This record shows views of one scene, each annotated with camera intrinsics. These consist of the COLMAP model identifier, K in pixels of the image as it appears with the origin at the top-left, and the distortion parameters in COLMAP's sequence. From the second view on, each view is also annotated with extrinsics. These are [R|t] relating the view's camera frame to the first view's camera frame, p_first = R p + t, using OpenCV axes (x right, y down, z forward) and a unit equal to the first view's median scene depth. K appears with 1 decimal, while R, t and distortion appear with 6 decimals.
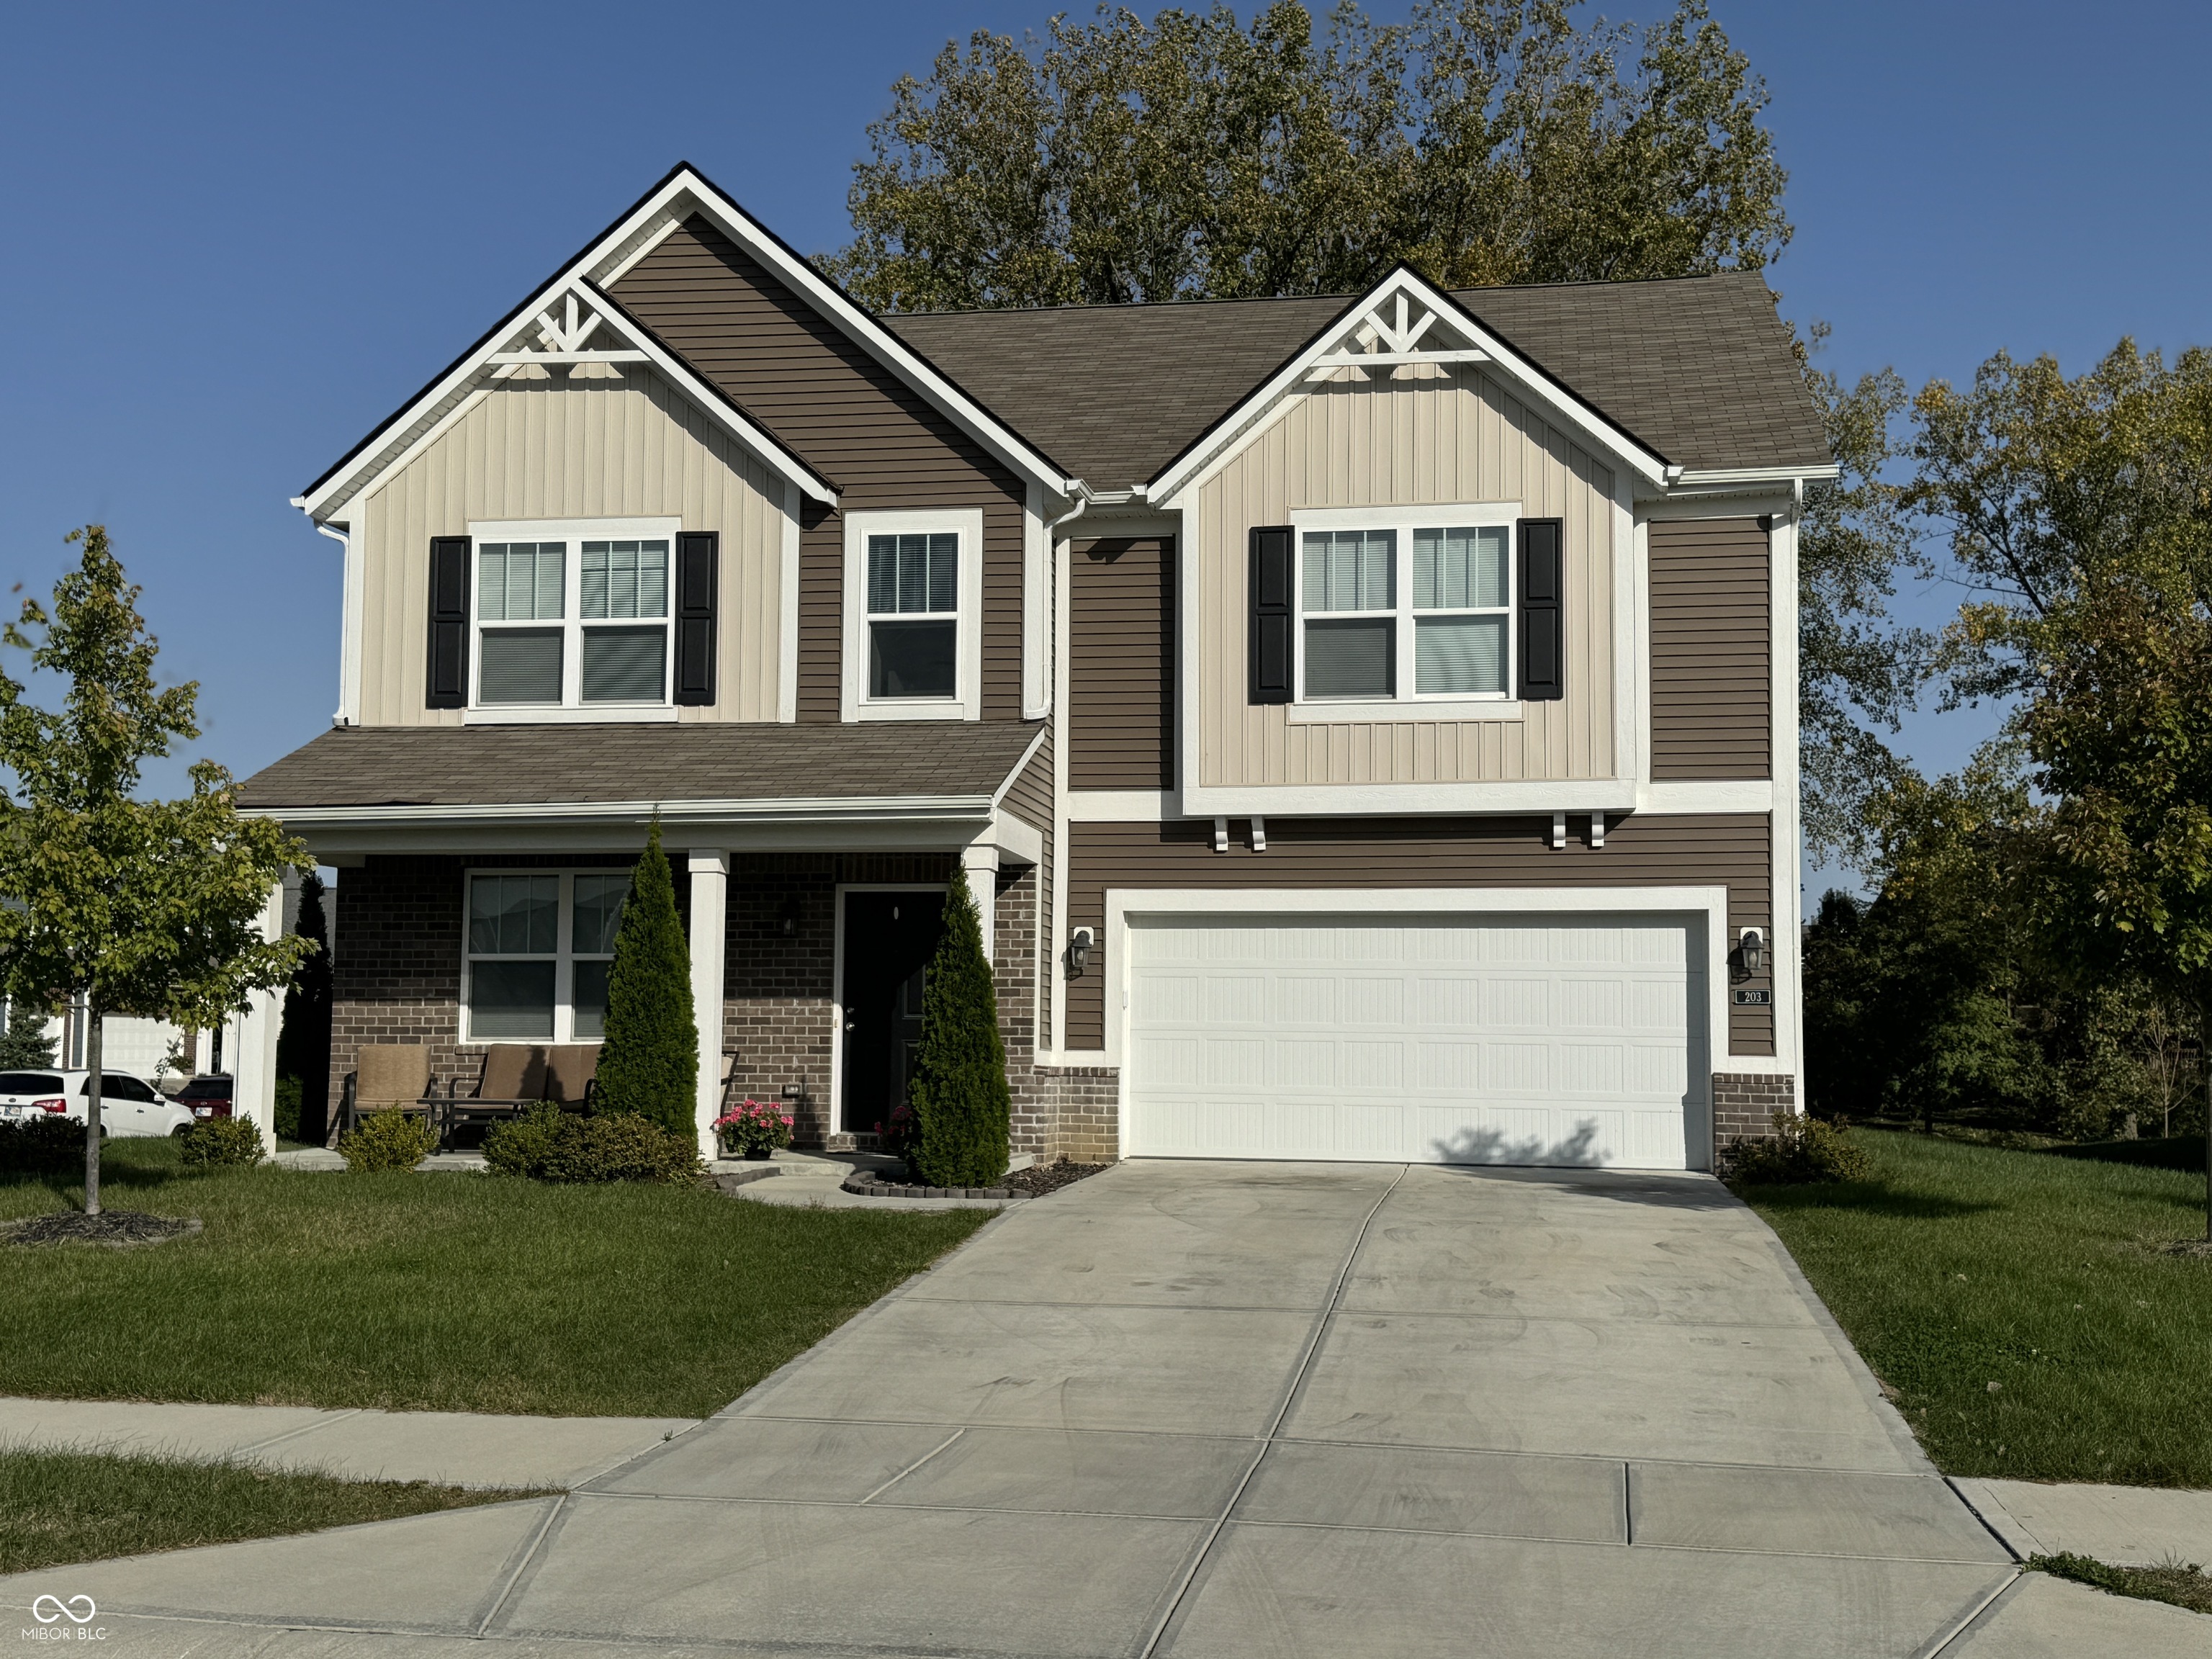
lens RADIAL K [[2523.3, 0, 1103.1], [0, 2523.3, 826.9], [0, 0, 1]] dist [0.125356, 0.000000]
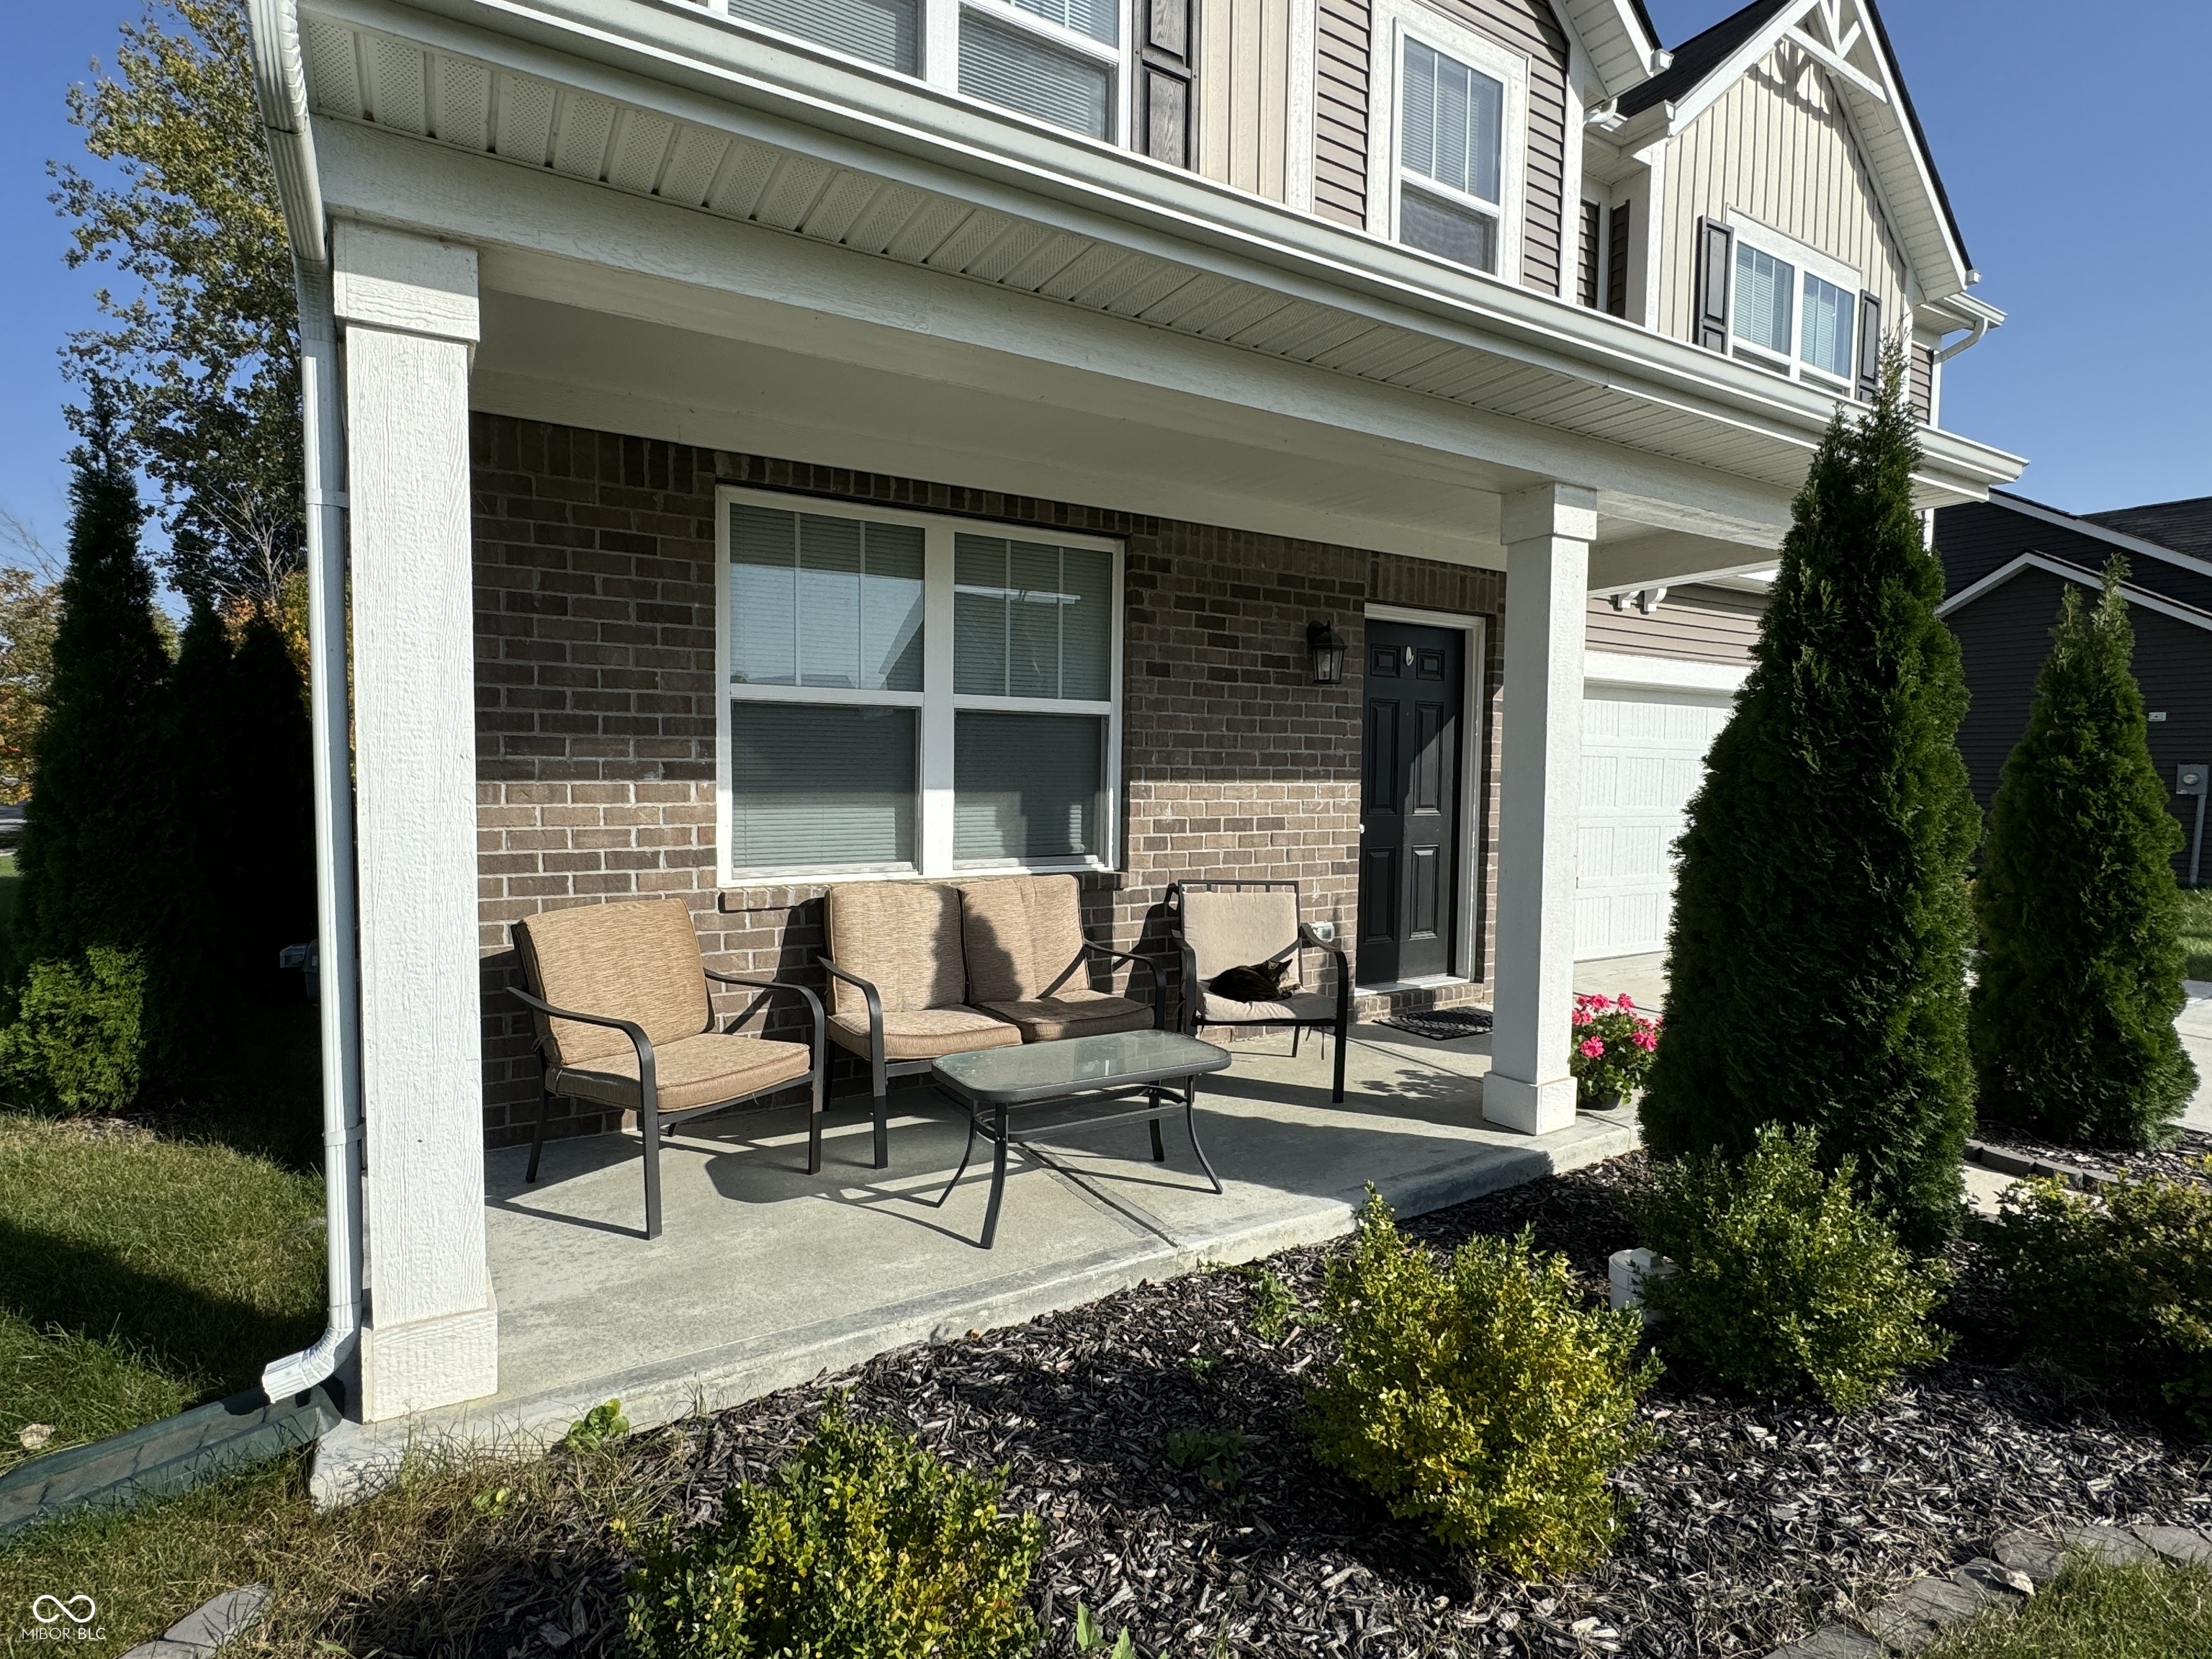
lens RADIAL K [[1116.4, 0, 1108.6], [0, 1116.4, 833.6], [0, 0, 1]] dist [-0.000565, -0.001074]
pose [[0.752211, -0.036114, 0.657932, -0.334622], [-0.062781, 0.990026, 0.126120, 0.047971], [-0.655924, -0.136174, 0.742442, 0.823935]]
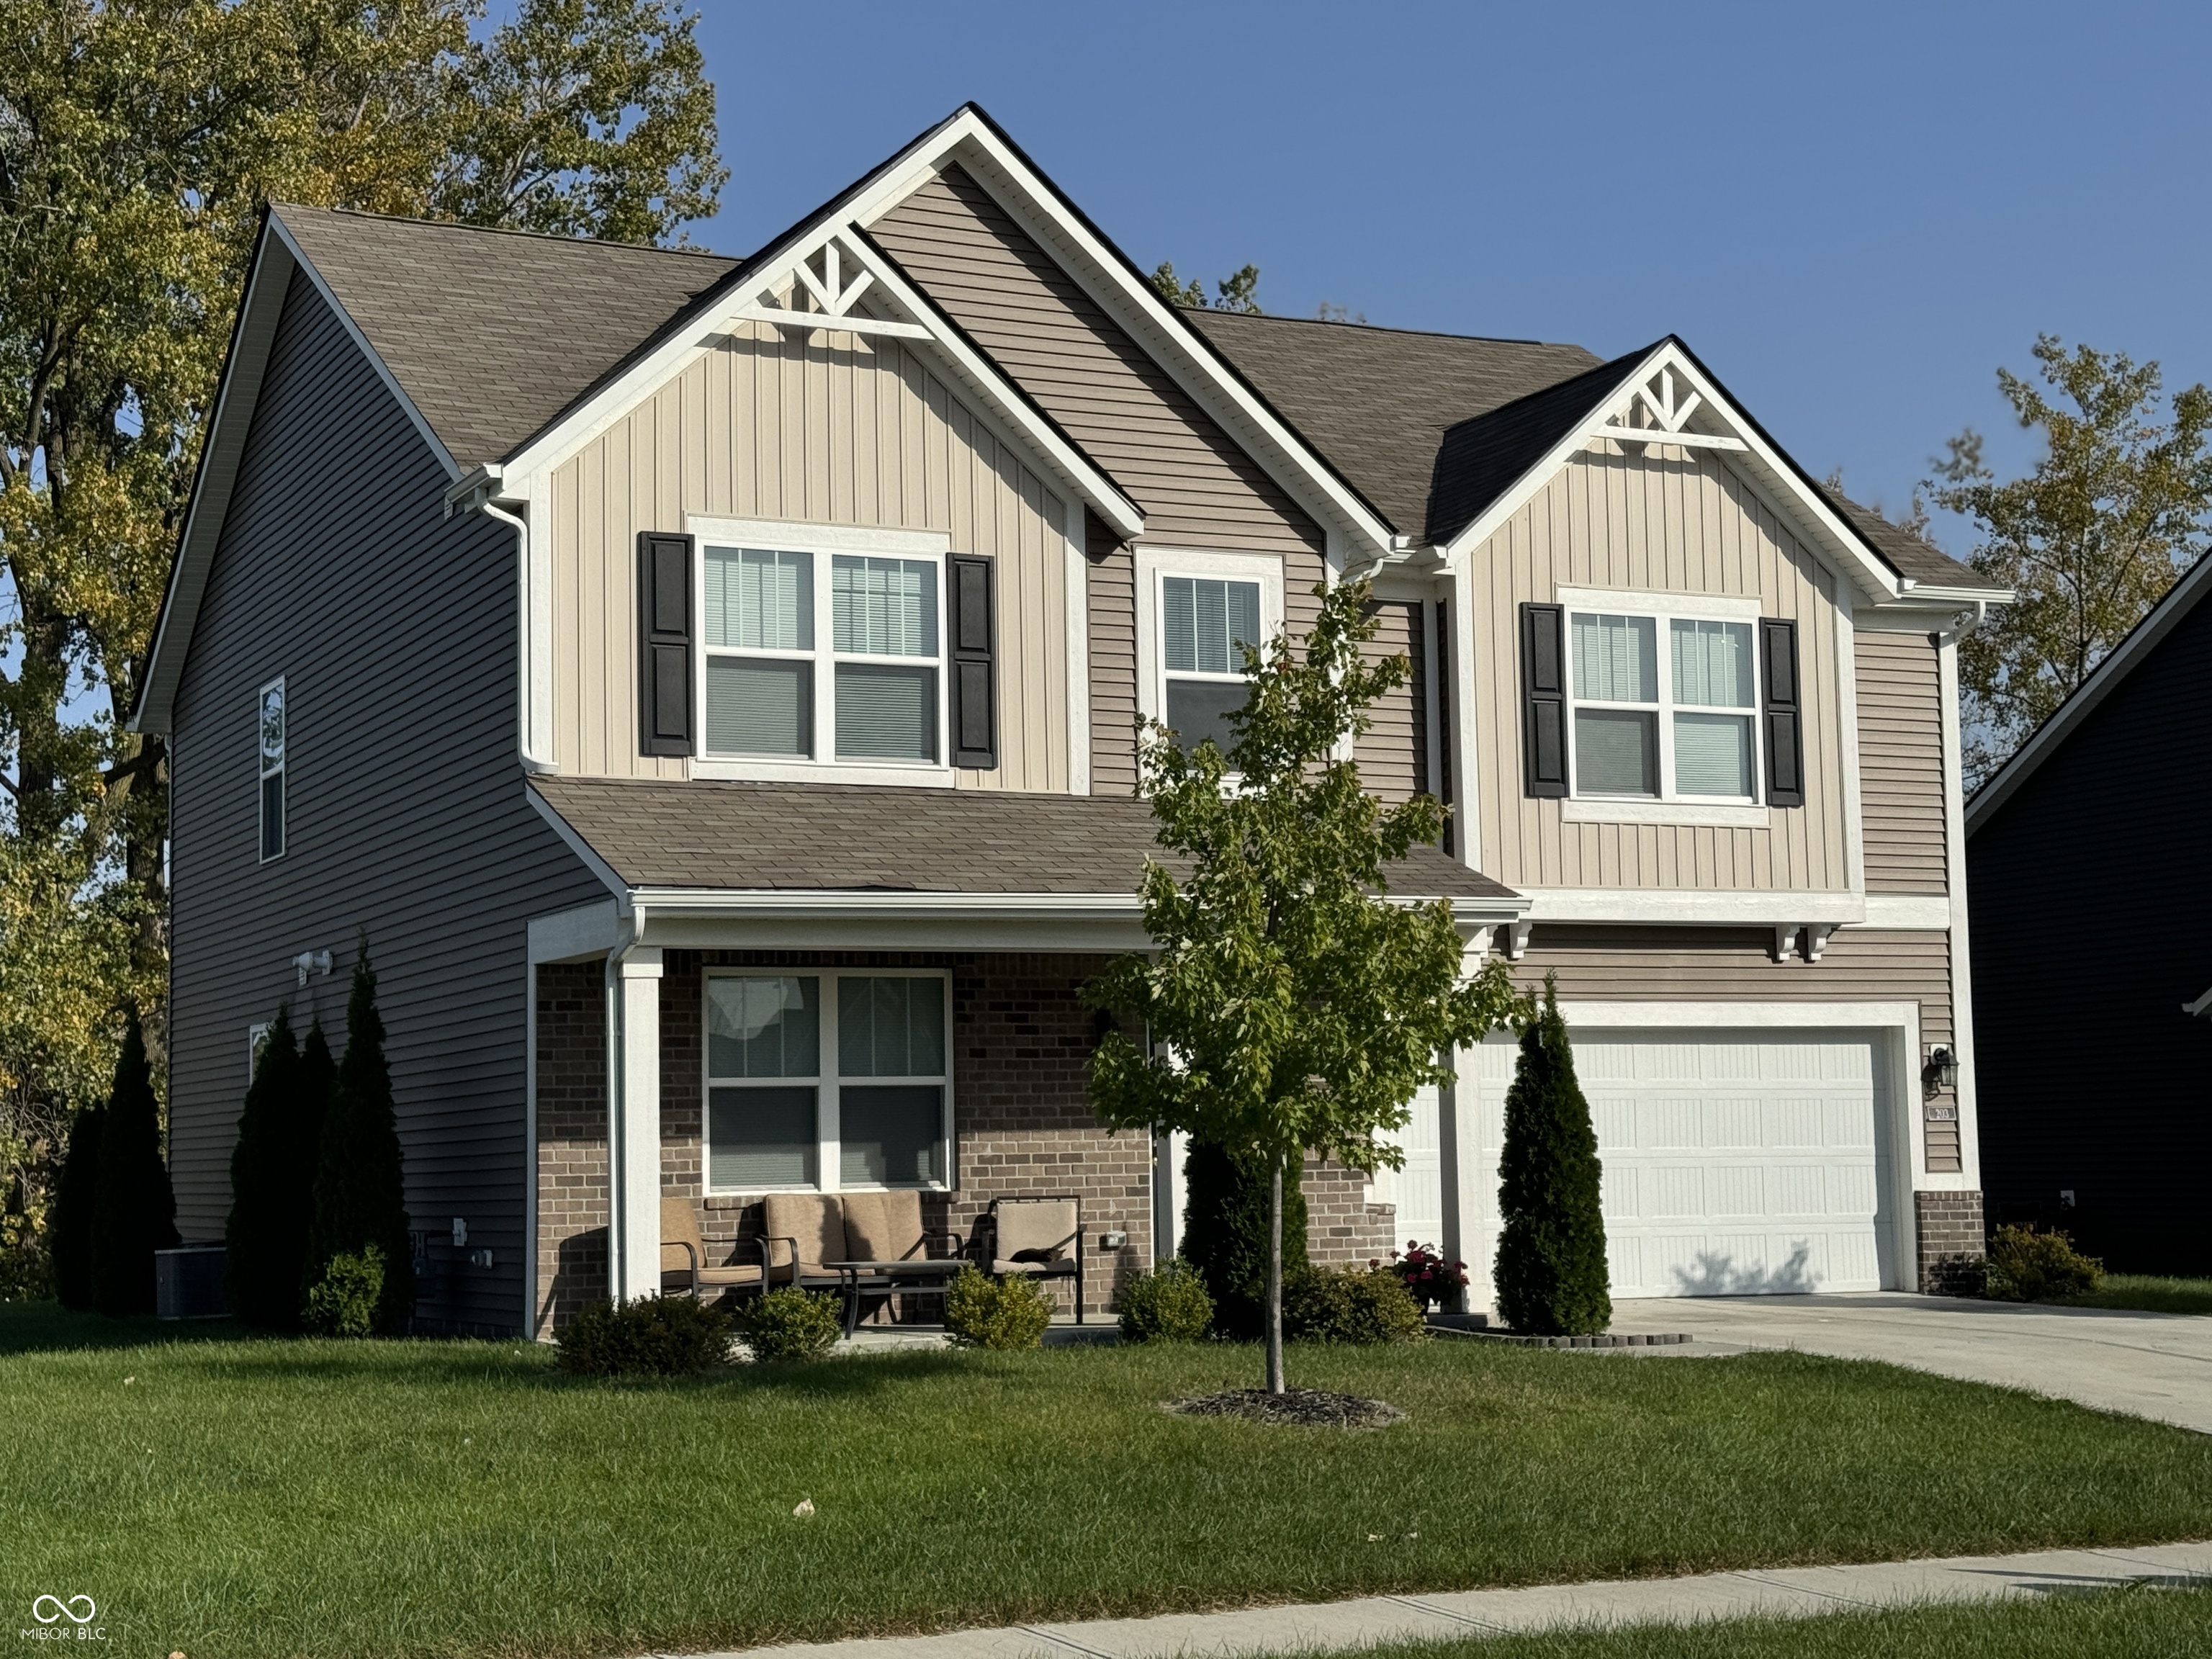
lens RADIAL K [[3404.1, 0, 1117.4], [0, 3404.1, 834.3], [0, 0, 1]] dist [0.083635, 0.000000]
pose [[0.810474, 0.034614, 0.584751, -0.768433], [-0.022960, 0.999363, -0.027332, 0.001545], [-0.585324, 0.008726, 0.810752, 0.092809]]
